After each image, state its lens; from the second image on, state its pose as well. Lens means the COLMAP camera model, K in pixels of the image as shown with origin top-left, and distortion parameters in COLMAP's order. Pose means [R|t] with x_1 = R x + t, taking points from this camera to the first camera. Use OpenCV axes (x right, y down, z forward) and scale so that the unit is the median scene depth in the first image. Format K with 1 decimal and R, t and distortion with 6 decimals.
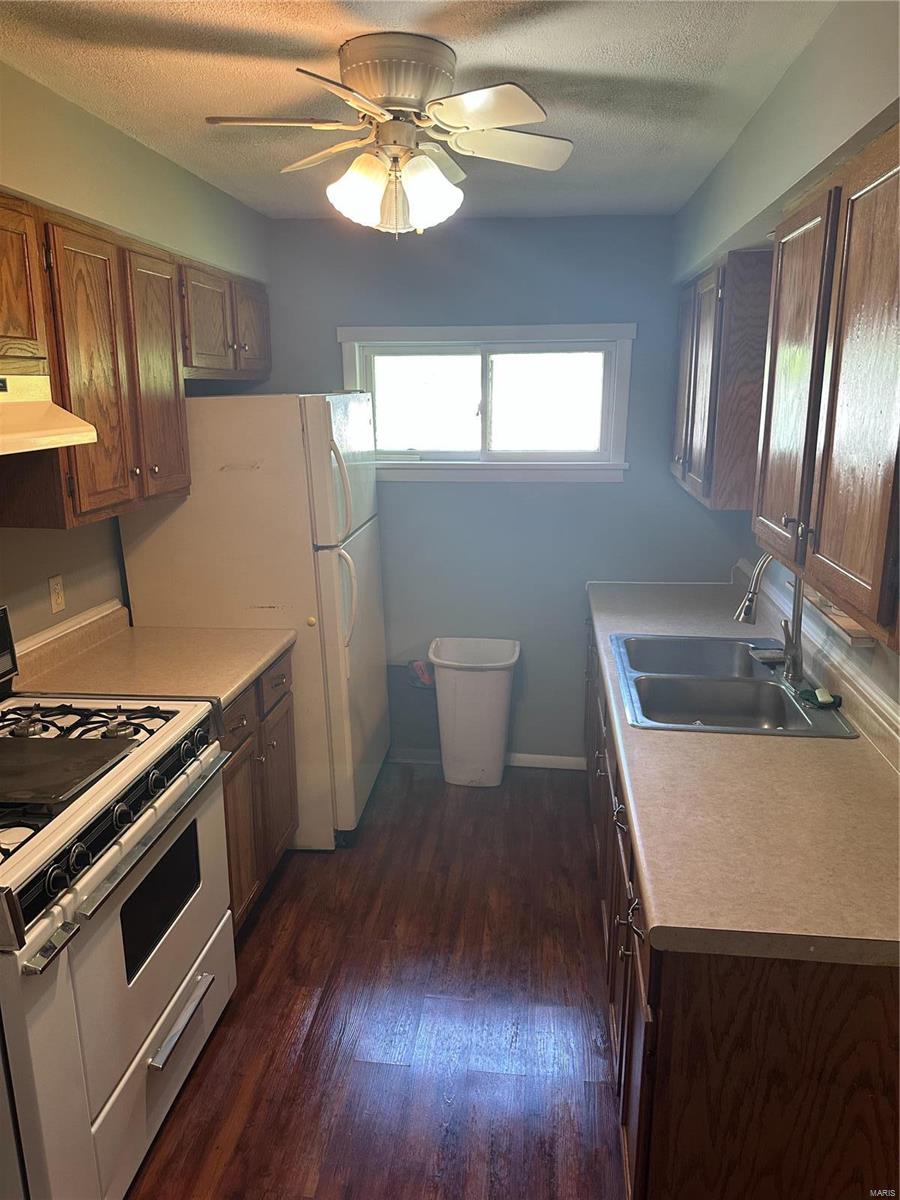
lens RADIAL K [[830.6, 0, 396.4], [0, 830.6, 597.4], [0, 0, 1]] dist [-0.039334, -0.001836]
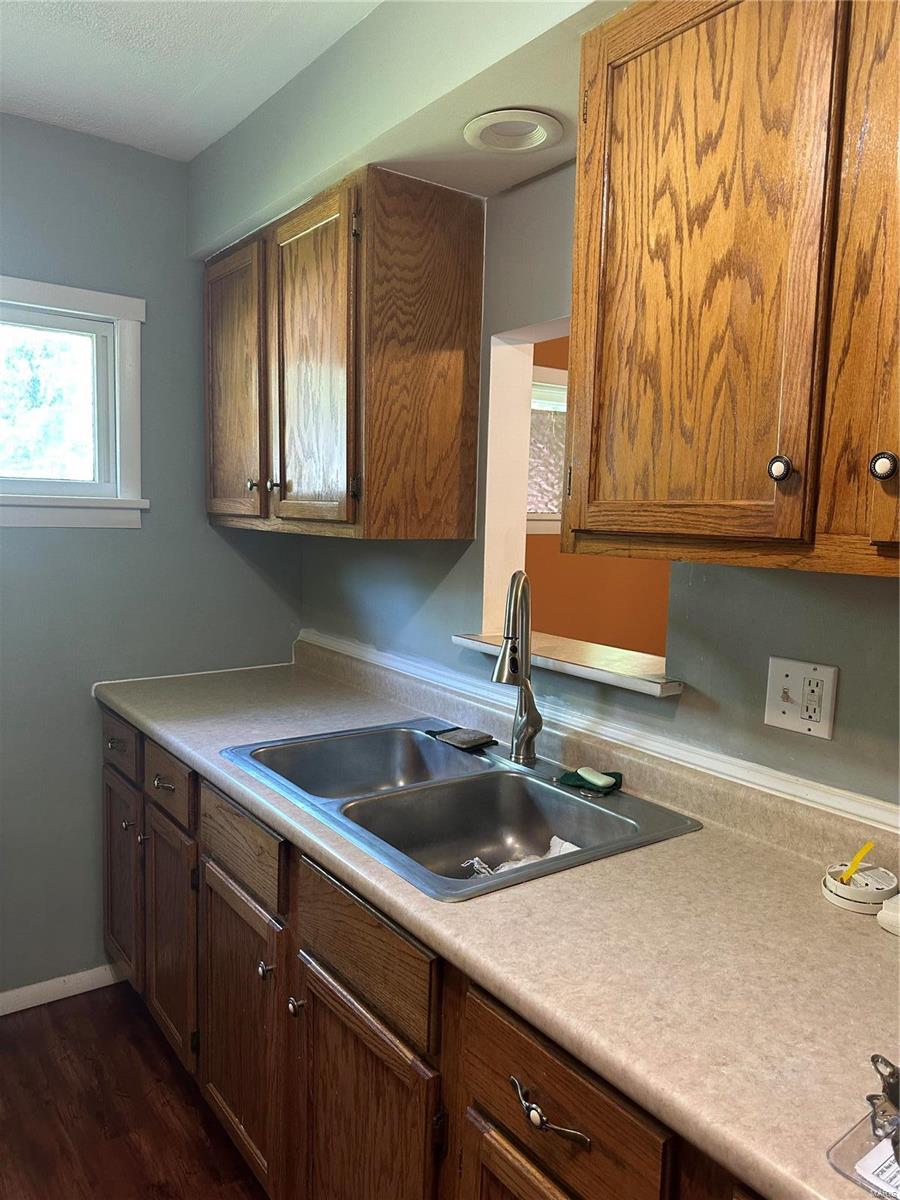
lens RADIAL K [[870.0, 0, 455.1], [0, 870.0, 600.7], [0, 0, 1]] dist [0.055344, -0.043323]
pose [[0.706294, -0.044912, 0.706492, -0.081075], [0.134614, 0.988297, -0.071751, 0.006309], [-0.695002, 0.145781, 0.704074, 0.470000]]
